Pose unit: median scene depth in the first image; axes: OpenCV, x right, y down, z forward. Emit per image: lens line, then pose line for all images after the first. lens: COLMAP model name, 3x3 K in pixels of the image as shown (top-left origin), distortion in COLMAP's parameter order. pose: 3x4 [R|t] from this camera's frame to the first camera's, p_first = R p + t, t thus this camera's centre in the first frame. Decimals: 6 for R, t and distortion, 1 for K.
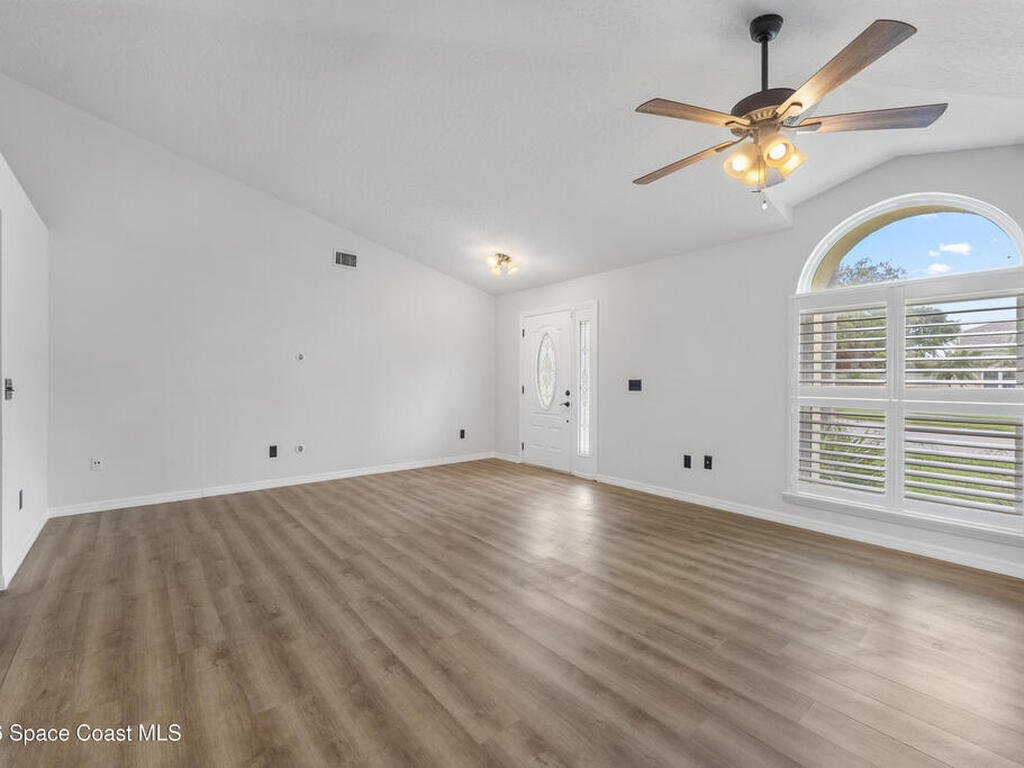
lens RADIAL K [[466.3, 0, 511.2], [0, 466.3, 380.9], [0, 0, 1]] dist [-0.003035, 0.002258]
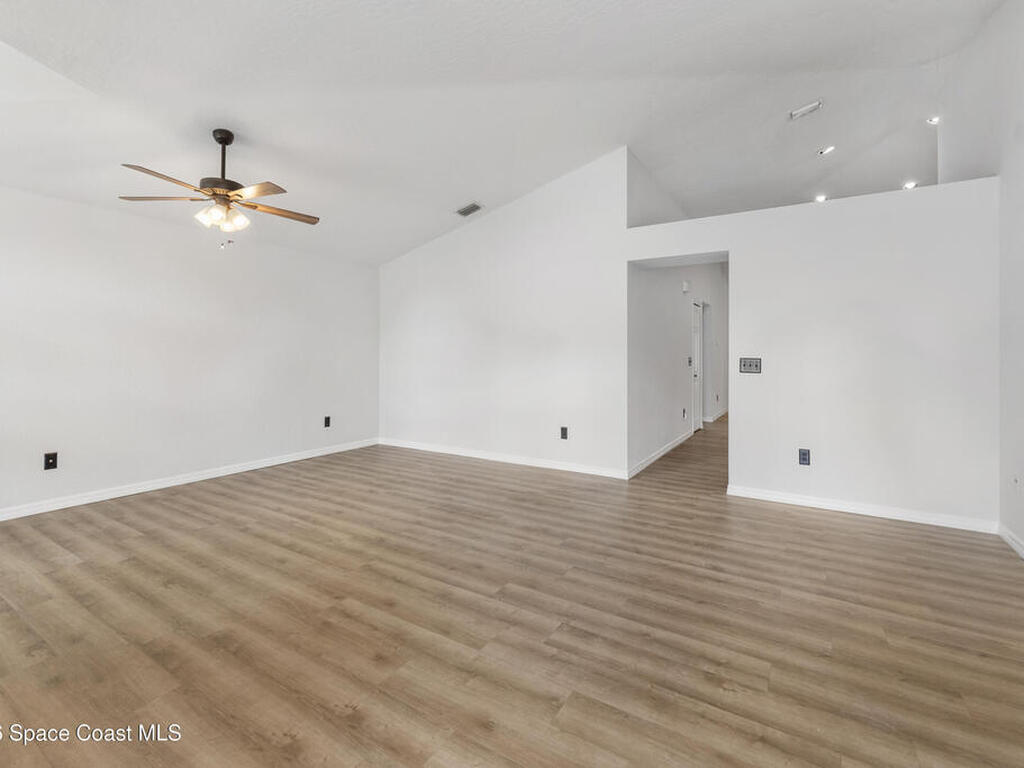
lens RADIAL K [[466.3, 0, 513.5], [0, 466.3, 382.2], [0, 0, 1]] dist [-0.003035, 0.002258]
pose [[-0.947793, 0.011019, -0.318697, 0.068233], [-0.008181, 0.998234, 0.058843, -0.009620], [0.318782, 0.058378, -0.946029, 1.968886]]
